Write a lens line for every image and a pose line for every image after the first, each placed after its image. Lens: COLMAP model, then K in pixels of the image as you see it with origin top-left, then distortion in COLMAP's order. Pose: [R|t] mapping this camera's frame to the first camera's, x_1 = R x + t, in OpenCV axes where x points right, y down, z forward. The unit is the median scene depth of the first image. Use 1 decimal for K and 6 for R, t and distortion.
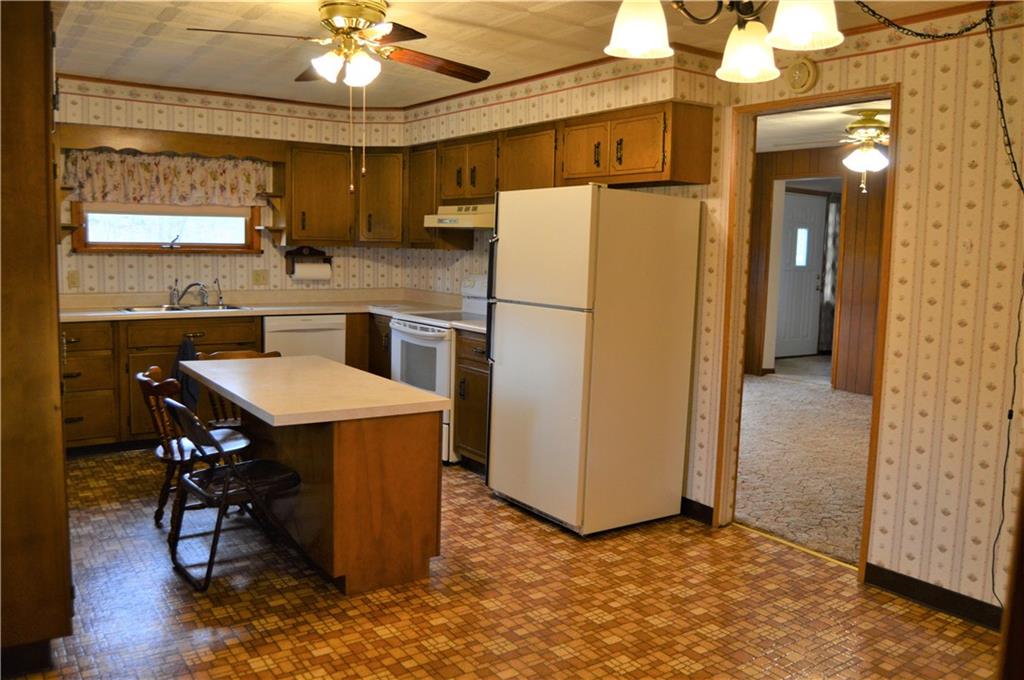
lens RADIAL K [[823.3, 0, 505.9], [0, 823.3, 342.4], [0, 0, 1]] dist [-0.090471, 0.032955]
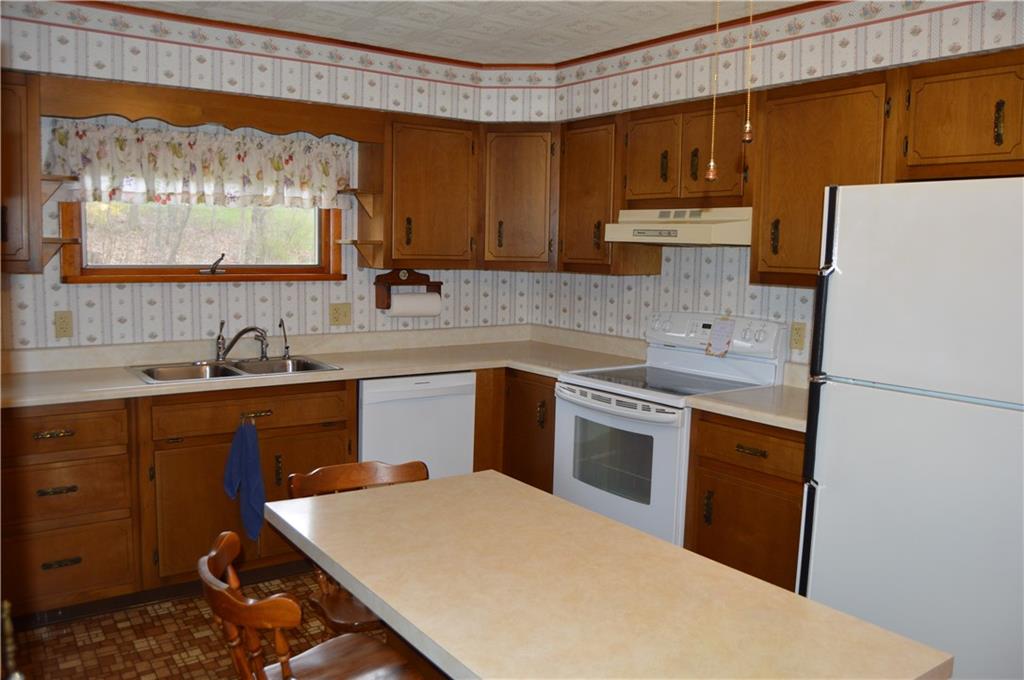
lens RADIAL K [[823.3, 0, 504.1], [0, 823.3, 344.1], [0, 0, 1]] dist [-0.090471, 0.032955]
pose [[0.999977, -0.004037, 0.005495, -0.184904], [0.004051, 0.999989, -0.002403, -0.057924], [-0.005486, 0.002426, 0.999982, 0.347939]]
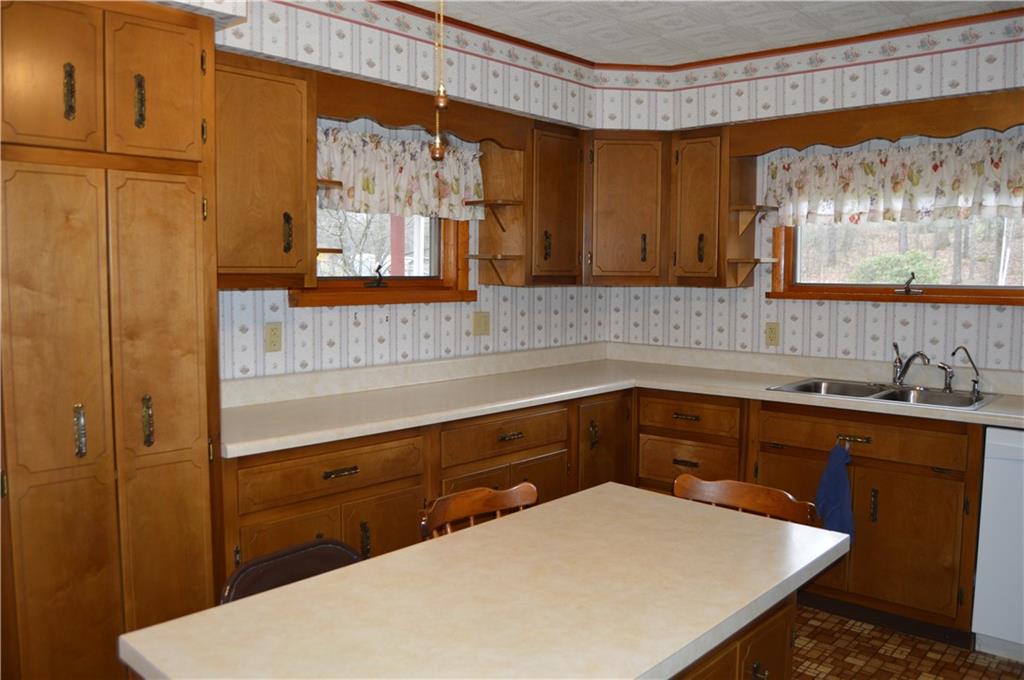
lens RADIAL K [[823.3, 0, 507.4], [0, 823.3, 338.0], [0, 0, 1]] dist [-0.090471, 0.032955]
pose [[0.205674, 0.059694, -0.976798, 0.134309], [-0.105728, 0.993651, 0.038462, -0.075619], [0.972892, 0.095364, 0.210680, 0.588336]]
